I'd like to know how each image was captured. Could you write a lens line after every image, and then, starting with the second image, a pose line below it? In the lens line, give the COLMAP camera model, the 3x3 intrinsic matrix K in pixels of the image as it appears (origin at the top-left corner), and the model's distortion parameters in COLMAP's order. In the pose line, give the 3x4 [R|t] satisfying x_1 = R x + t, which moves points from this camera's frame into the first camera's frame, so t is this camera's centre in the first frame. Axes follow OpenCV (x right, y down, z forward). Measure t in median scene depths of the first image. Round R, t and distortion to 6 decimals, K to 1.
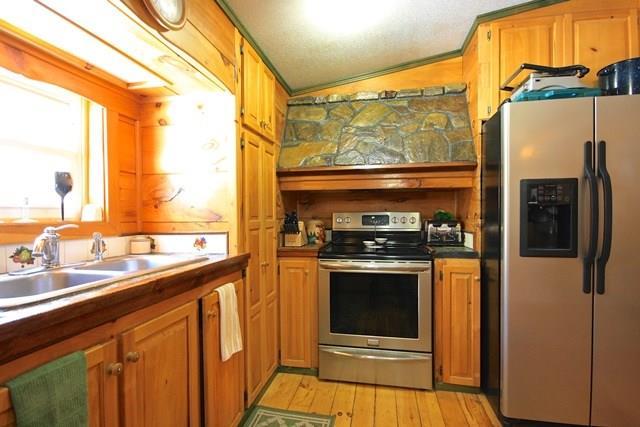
lens RADIAL K [[307.1, 0, 325.0], [0, 307.1, 216.0], [0, 0, 1]] dist [-0.000047, 0.000400]
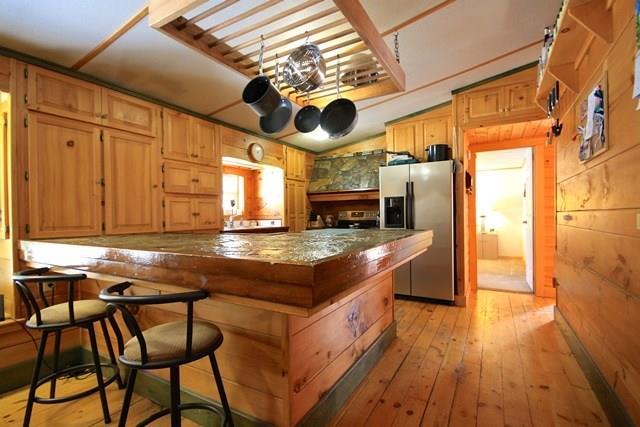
lens RADIAL K [[307.1, 0, 324.9], [0, 307.1, 215.5], [0, 0, 1]] dist [-0.000047, 0.000400]
pose [[0.947640, -0.007535, -0.319252, 0.717991], [0.006868, 0.999971, -0.003216, 0.027257], [0.319267, 0.000855, 0.947664, -1.143248]]
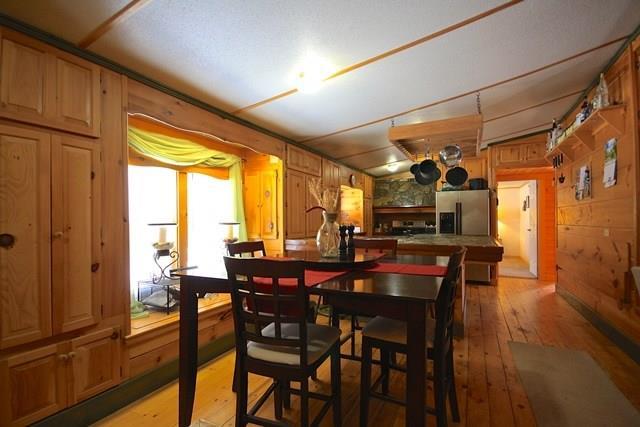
lens RADIAL K [[307.1, 0, 322.7], [0, 307.1, 214.2], [0, 0, 1]] dist [-0.000047, 0.000400]
pose [[0.962807, -0.003371, -0.270170, 0.201350], [-0.002320, 0.999782, -0.020740, -0.012912], [0.270182, 0.020595, 0.962589, -2.165041]]
